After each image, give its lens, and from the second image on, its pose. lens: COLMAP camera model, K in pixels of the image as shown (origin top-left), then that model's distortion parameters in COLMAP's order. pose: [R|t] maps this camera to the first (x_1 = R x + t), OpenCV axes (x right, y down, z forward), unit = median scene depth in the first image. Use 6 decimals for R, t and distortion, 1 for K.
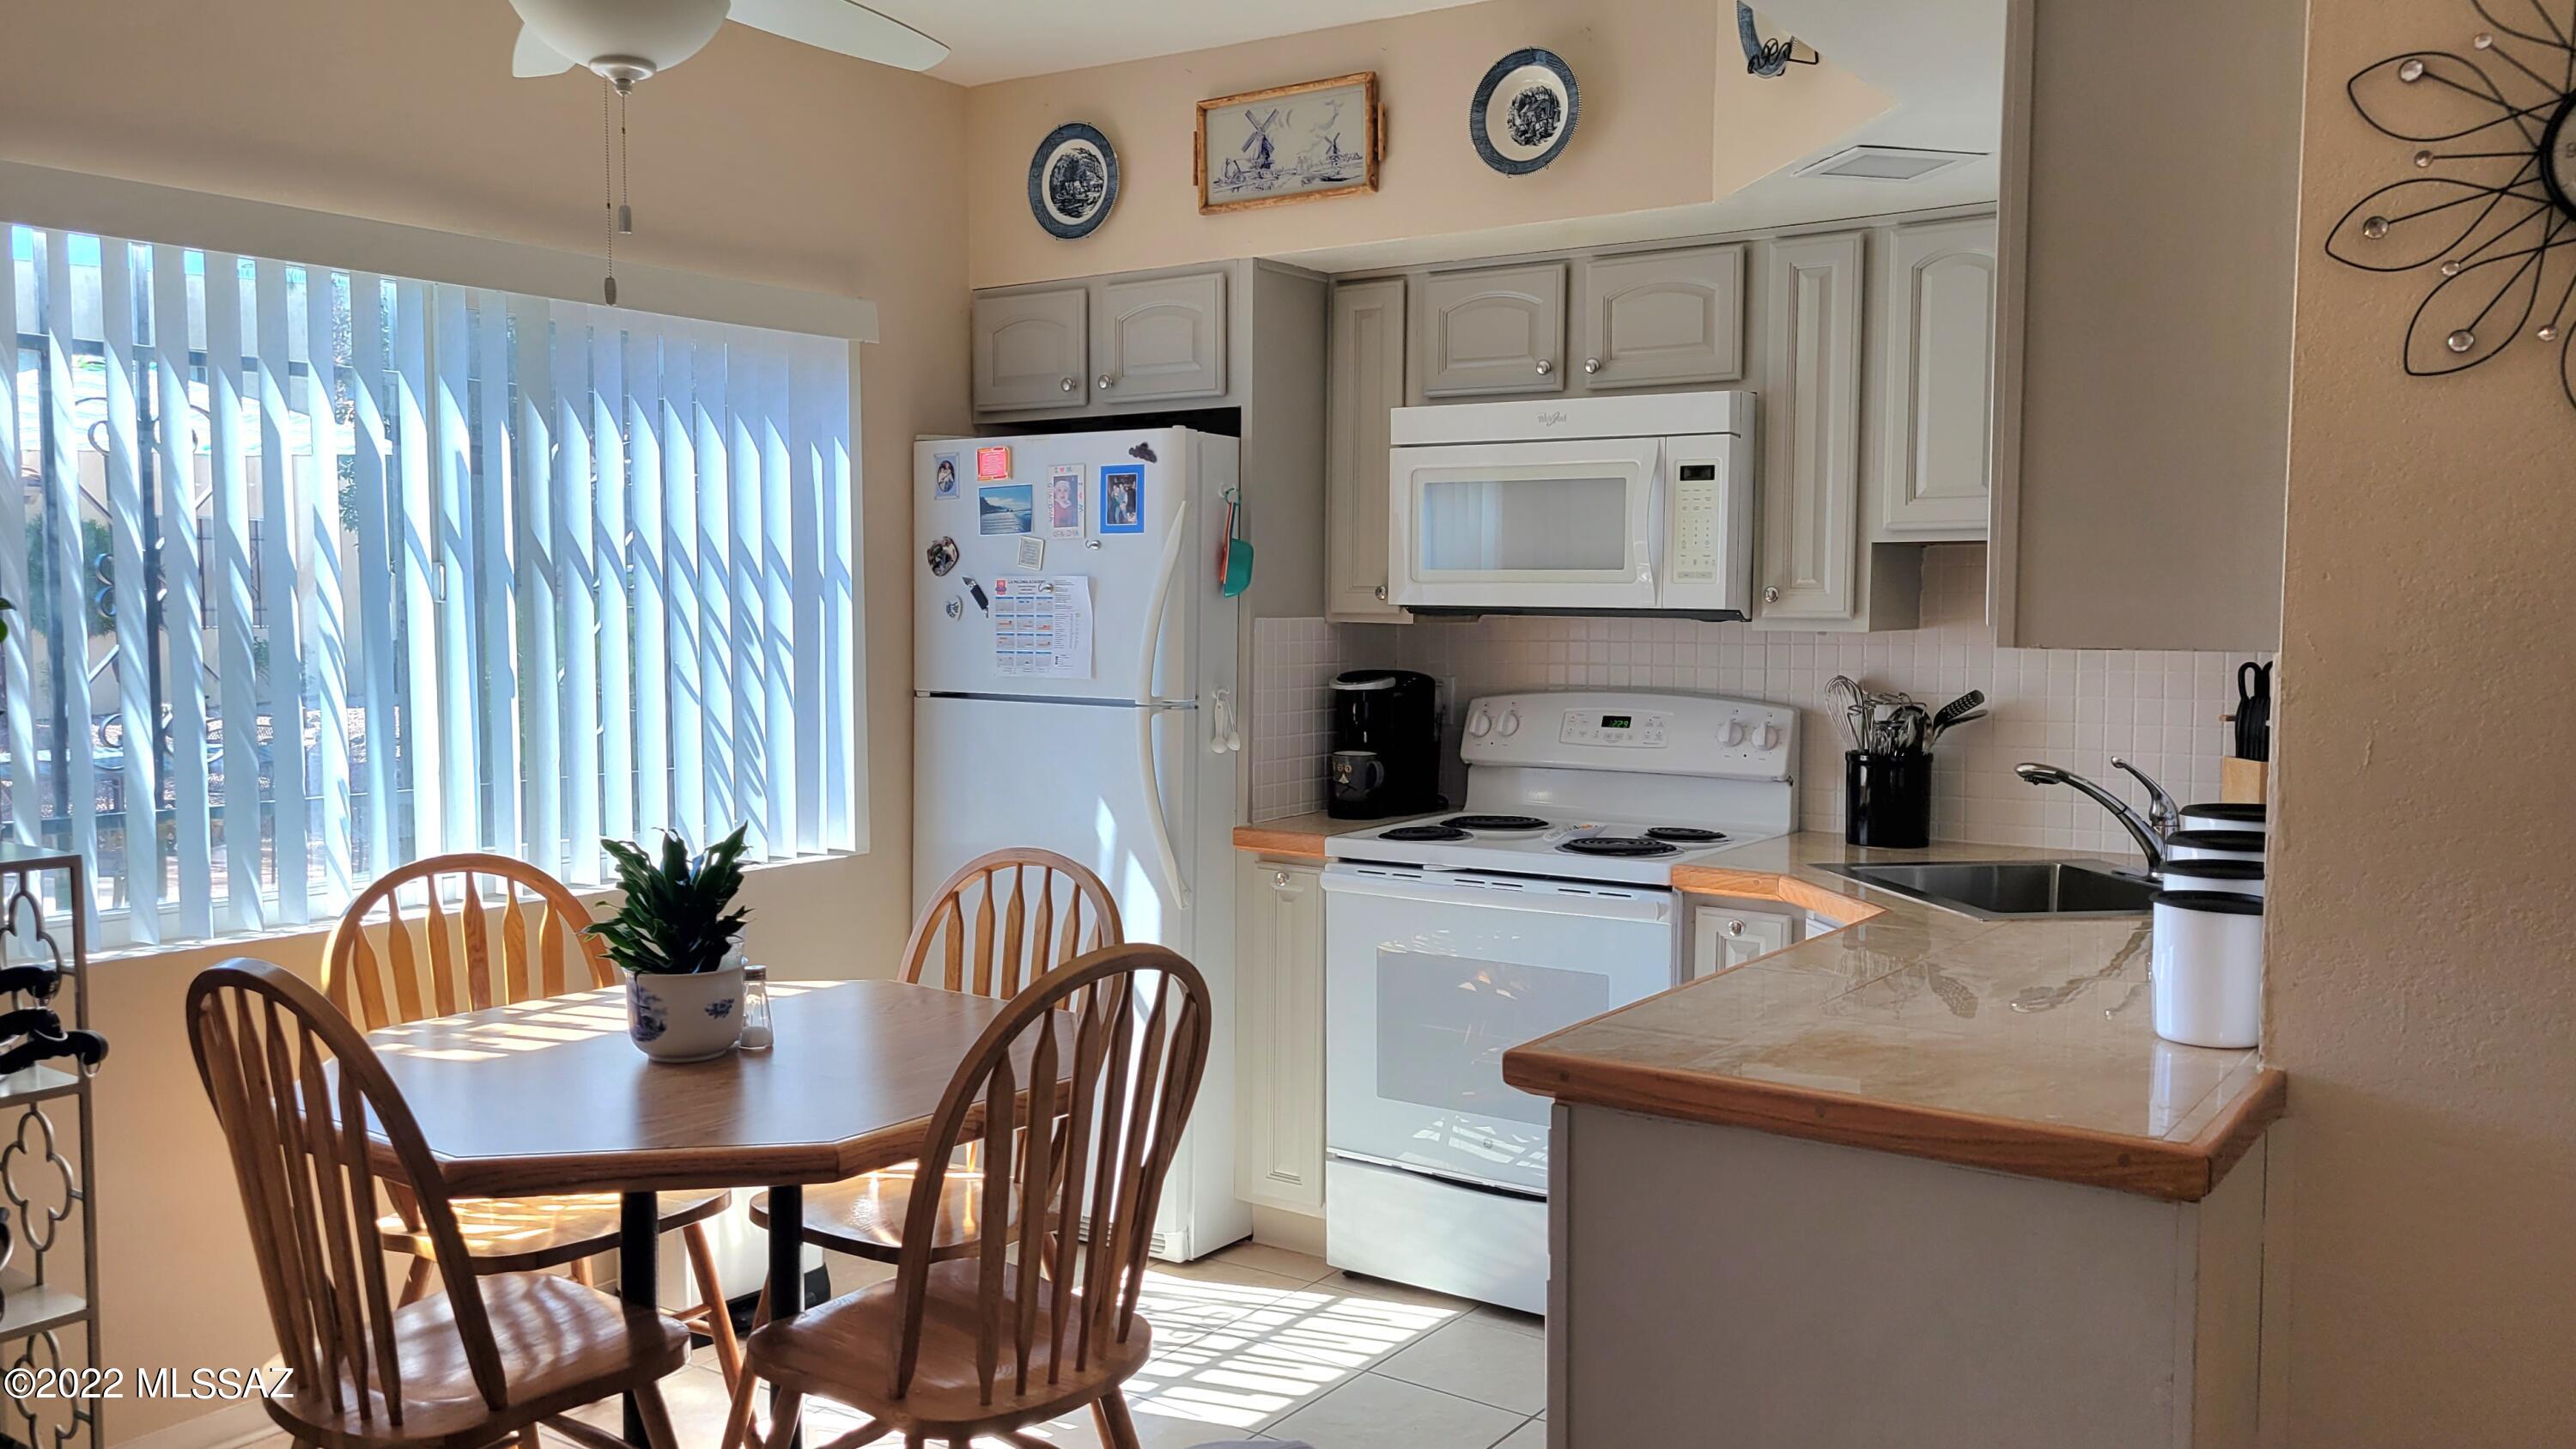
lens RADIAL K [[1971.6, 0, 1274.0], [0, 1971.6, 746.4], [0, 0, 1]] dist [0.059697, -0.052399]
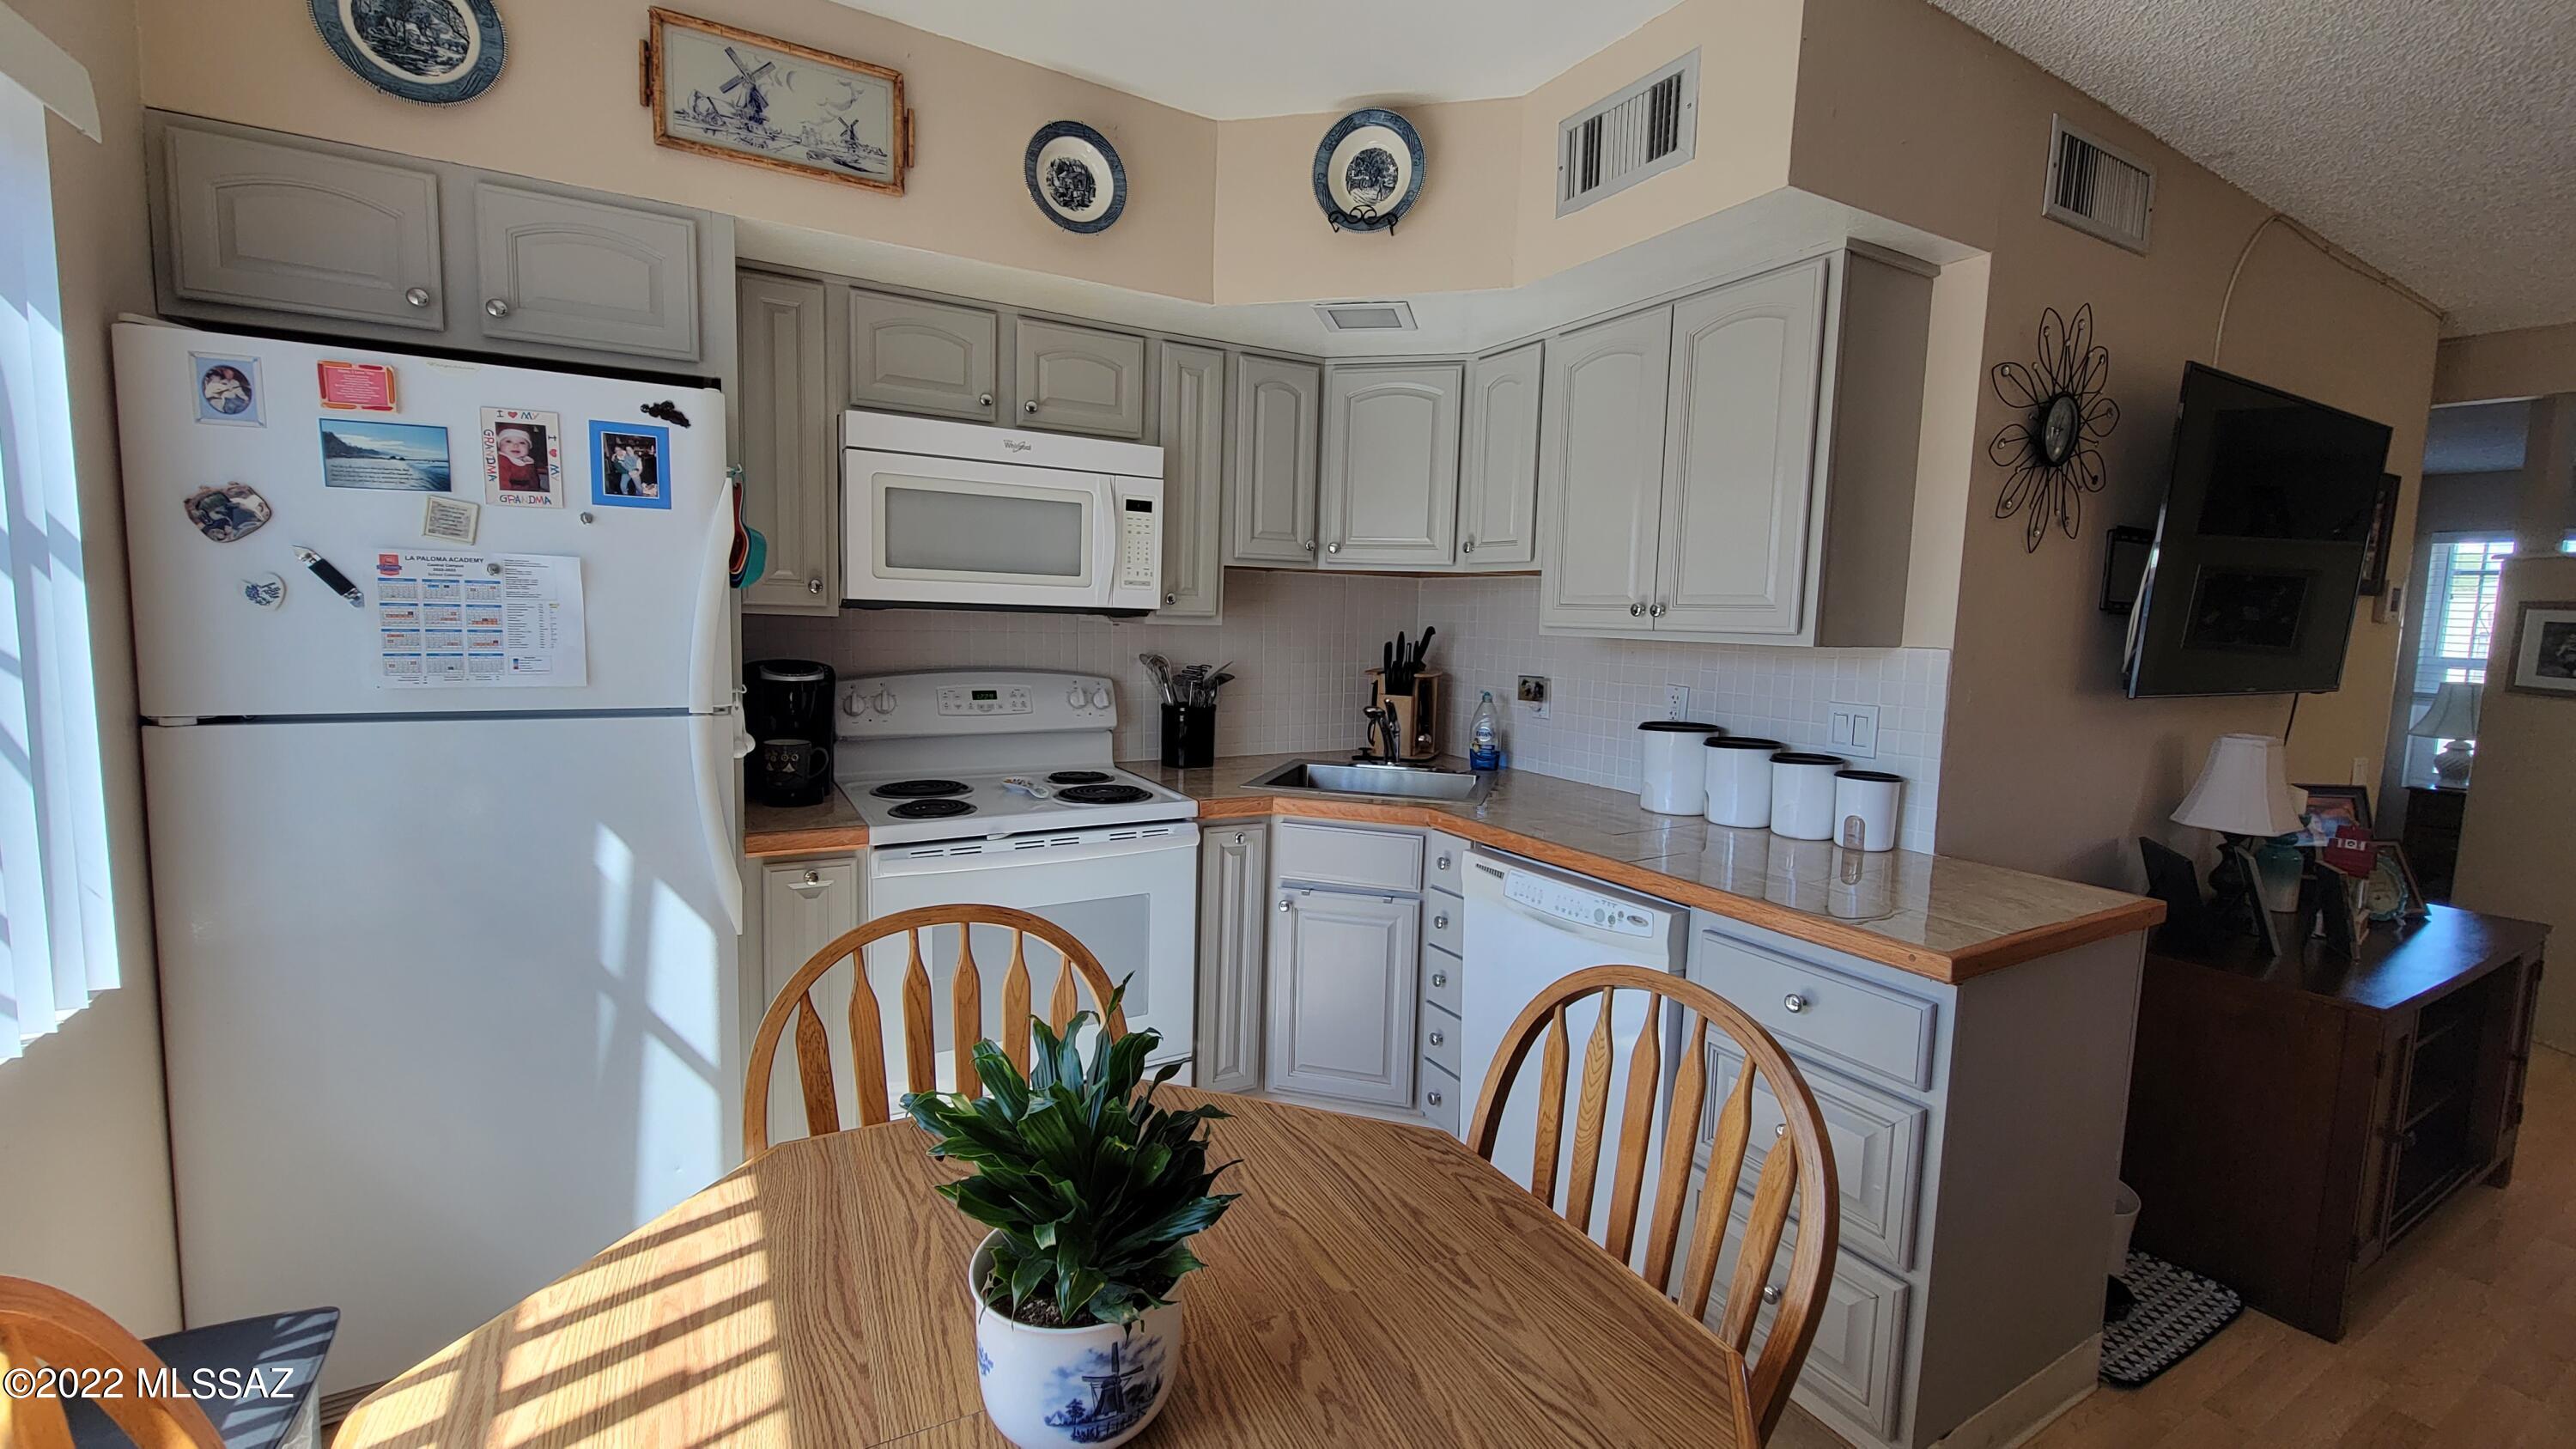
lens RADIAL K [[1054.3, 0, 1293.9], [0, 1054.3, 727.6], [0, 0, 1]] dist [-0.000547, -0.002409]
pose [[0.416693, -0.094053, 0.904169, -0.355769], [0.040366, 0.995567, 0.084957, -0.041222], [-0.908150, 0.001097, 0.418643, 0.546390]]
